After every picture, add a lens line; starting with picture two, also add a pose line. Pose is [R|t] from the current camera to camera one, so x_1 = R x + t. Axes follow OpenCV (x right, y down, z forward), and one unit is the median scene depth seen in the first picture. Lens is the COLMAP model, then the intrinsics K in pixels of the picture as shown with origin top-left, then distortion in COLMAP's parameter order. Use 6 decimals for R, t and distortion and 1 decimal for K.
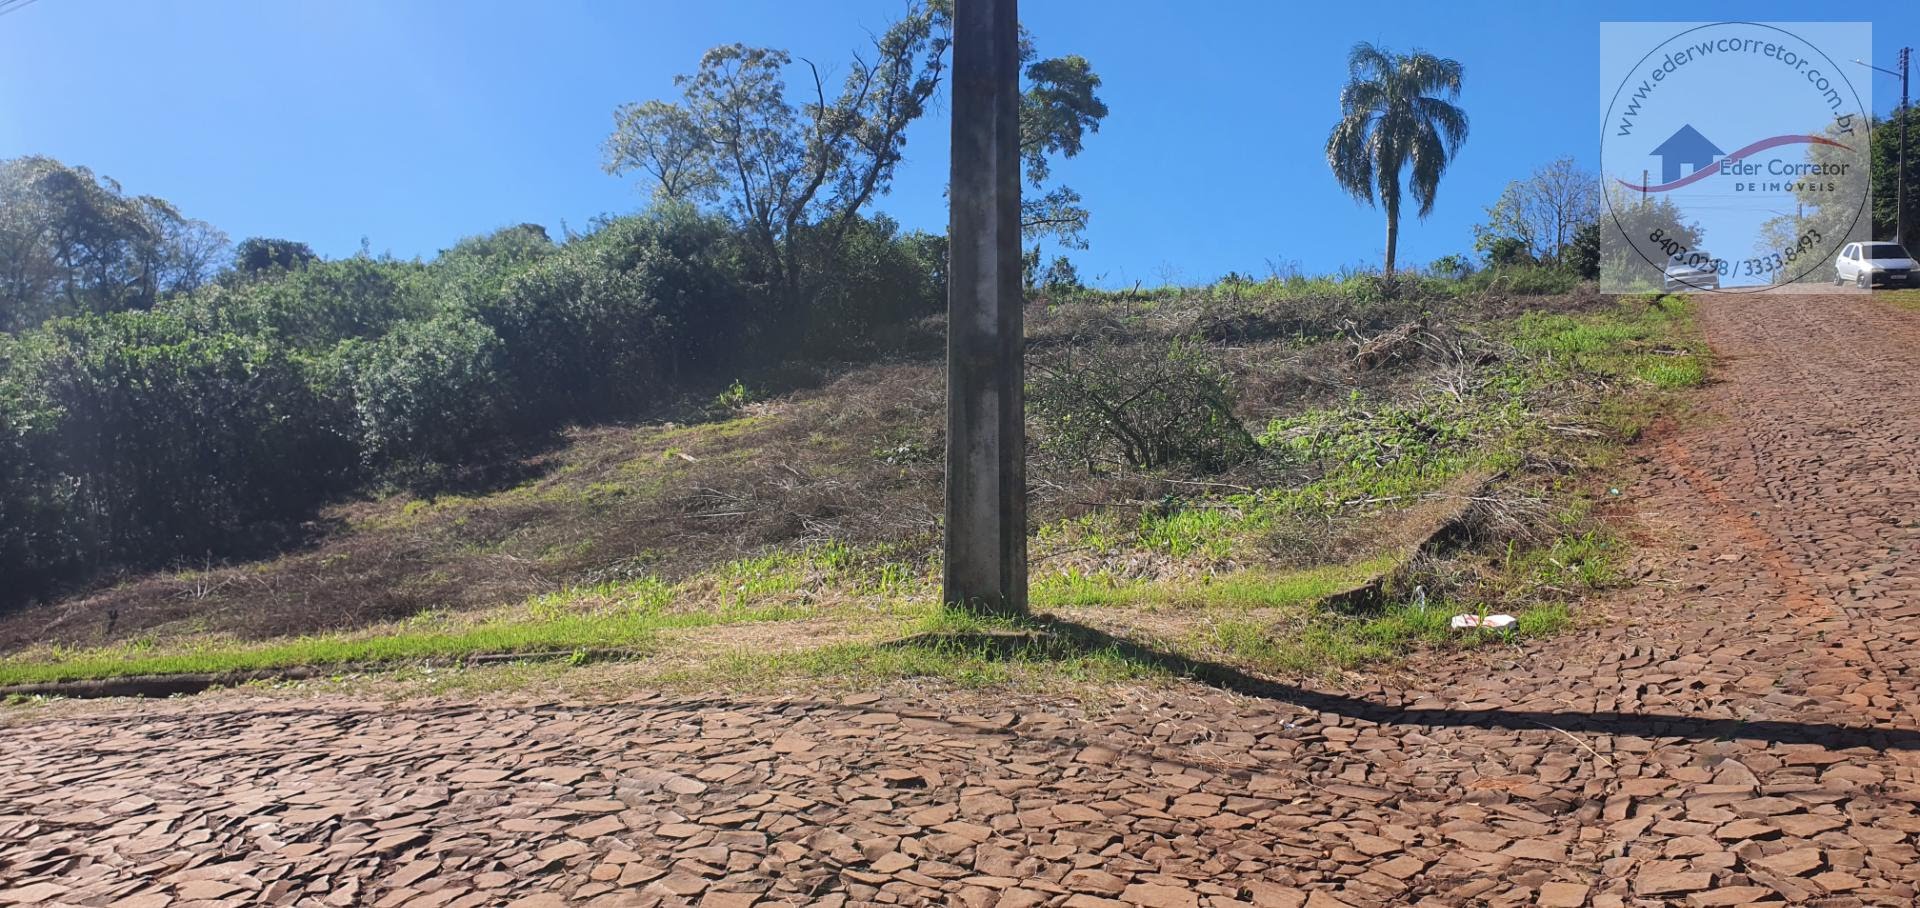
lens RADIAL K [[1449.7, 0, 978.6], [0, 1449.7, 467.5], [0, 0, 1]] dist [-0.000060, 0.005118]
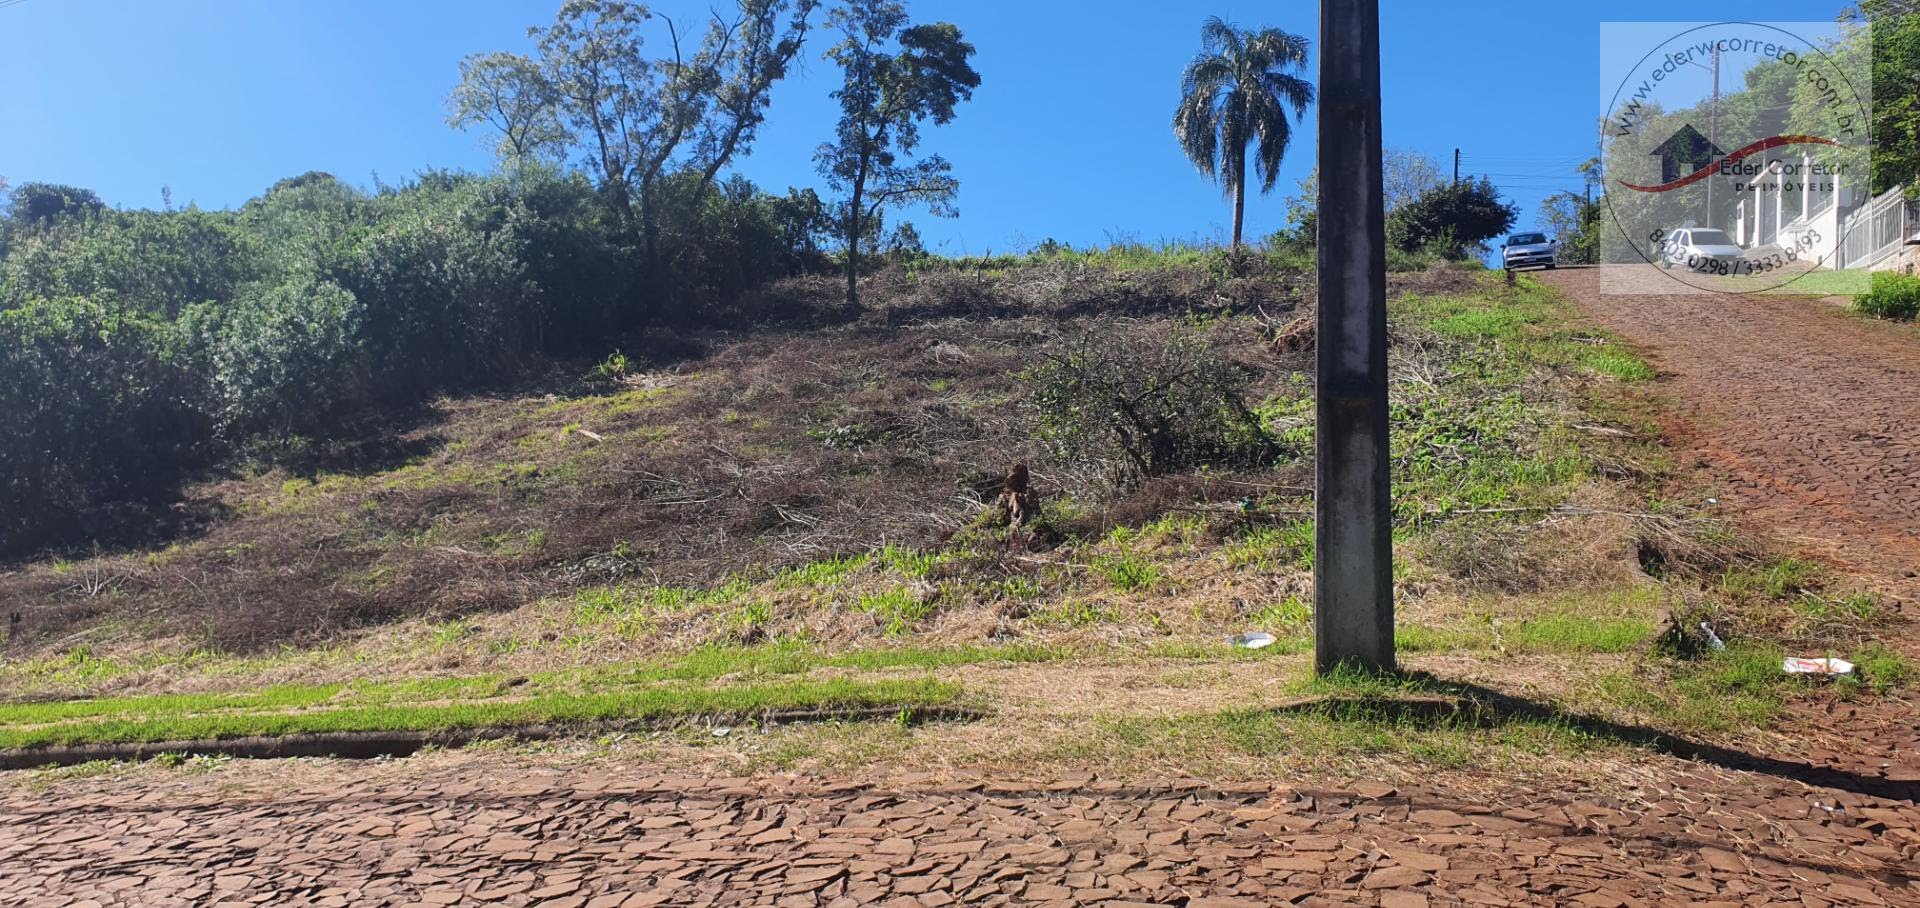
lens RADIAL K [[1449.7, 0, 955.1], [0, 1449.7, 464.5], [0, 0, 1]] dist [-0.000060, 0.005118]
pose [[0.992563, 0.000804, 0.121730, -0.075404], [-0.003863, 0.999683, 0.024898, -0.011259], [-0.121671, -0.025183, 0.992251, 0.017912]]
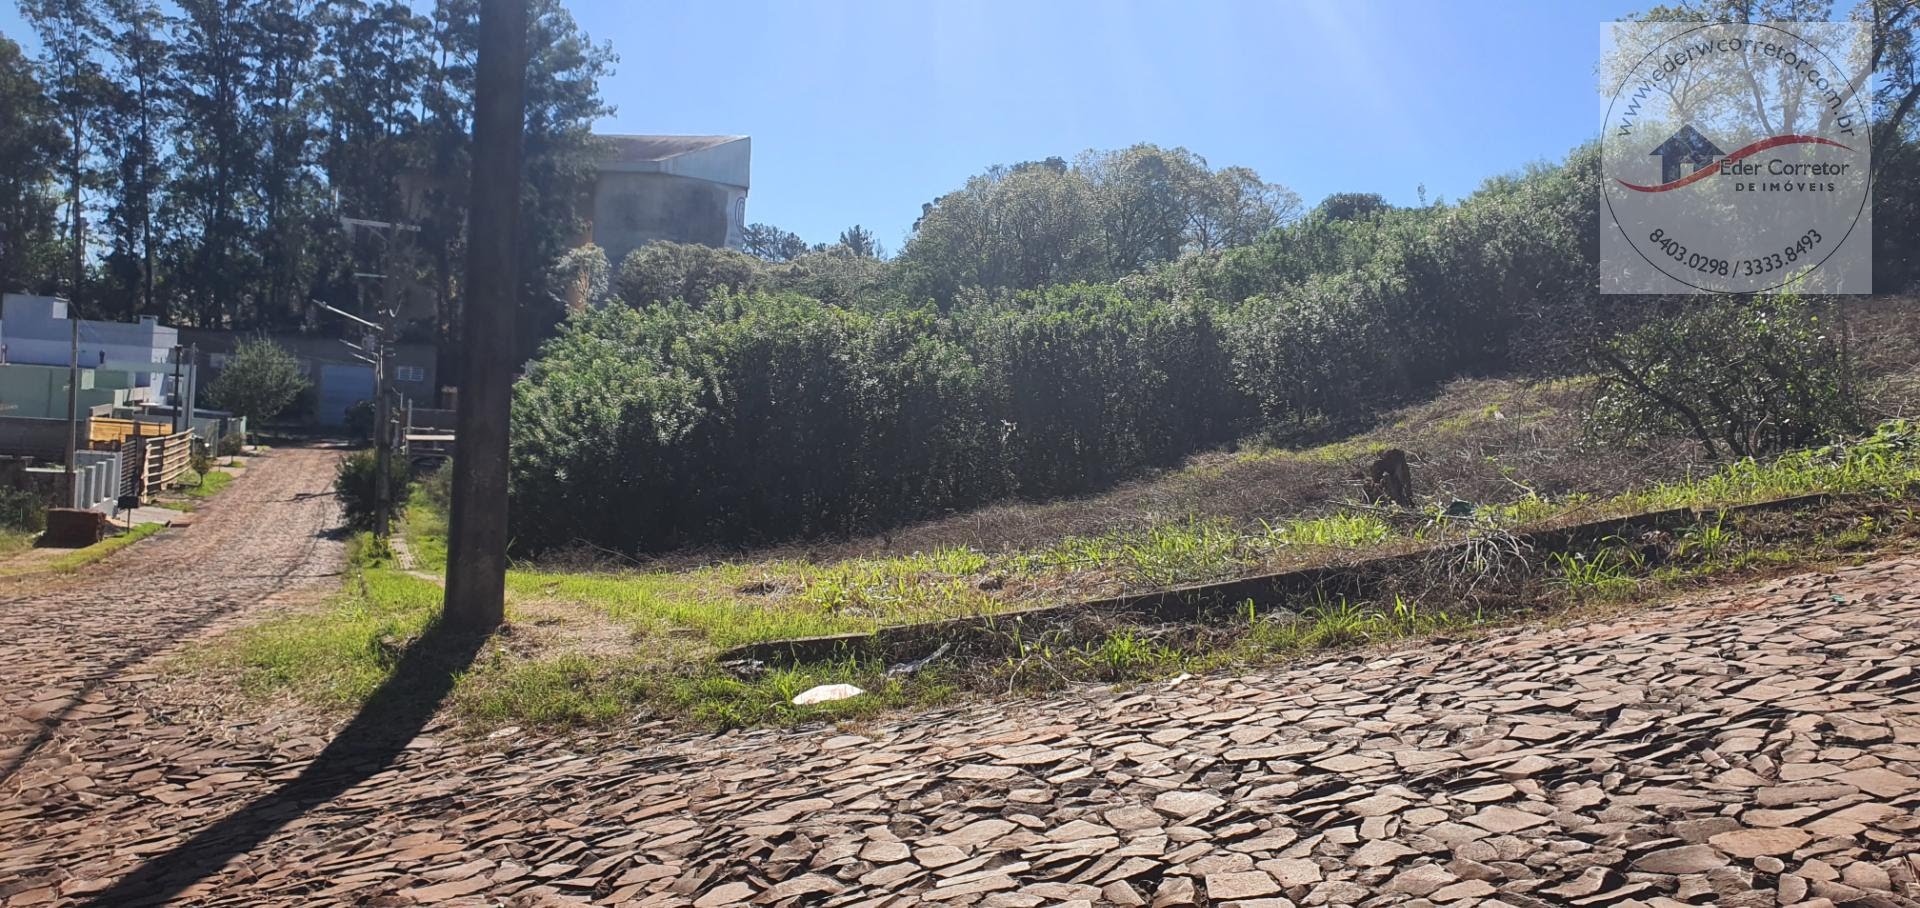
lens RADIAL K [[1449.7, 0, 966.2], [0, 1449.7, 452.6], [0, 0, 1]] dist [-0.000060, 0.005118]
pose [[0.705661, 0.036177, -0.707625, 0.201289], [-0.012062, 0.999164, 0.039053, -0.013583], [0.708447, -0.019023, 0.705508, 0.100985]]
